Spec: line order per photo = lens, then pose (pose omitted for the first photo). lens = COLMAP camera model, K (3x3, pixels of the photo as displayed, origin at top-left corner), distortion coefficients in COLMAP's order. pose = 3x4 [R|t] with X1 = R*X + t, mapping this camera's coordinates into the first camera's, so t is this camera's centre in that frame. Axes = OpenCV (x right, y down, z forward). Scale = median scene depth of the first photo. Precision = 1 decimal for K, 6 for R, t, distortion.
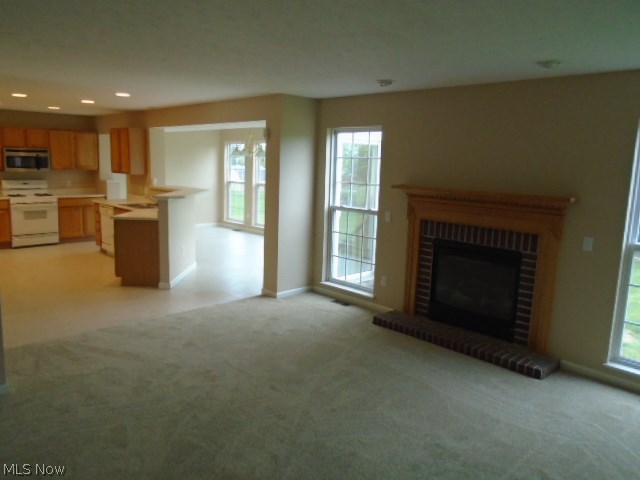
lens RADIAL K [[516.0, 0, 320.0], [0, 516.0, 240.0], [0, 0, 1]] dist [-0.003184, 0.004166]
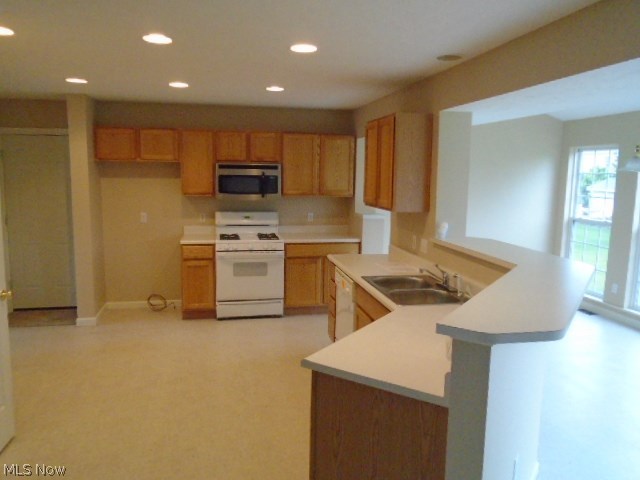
lens RADIAL K [[516.0, 0, 320.0], [0, 516.0, 240.0], [0, 0, 1]] dist [-0.003184, 0.004166]
pose [[0.857516, 0.060387, -0.510901, -0.162232], [-0.077303, 0.996936, -0.011913, -0.081383], [0.508616, 0.049709, 0.859557, 0.497243]]
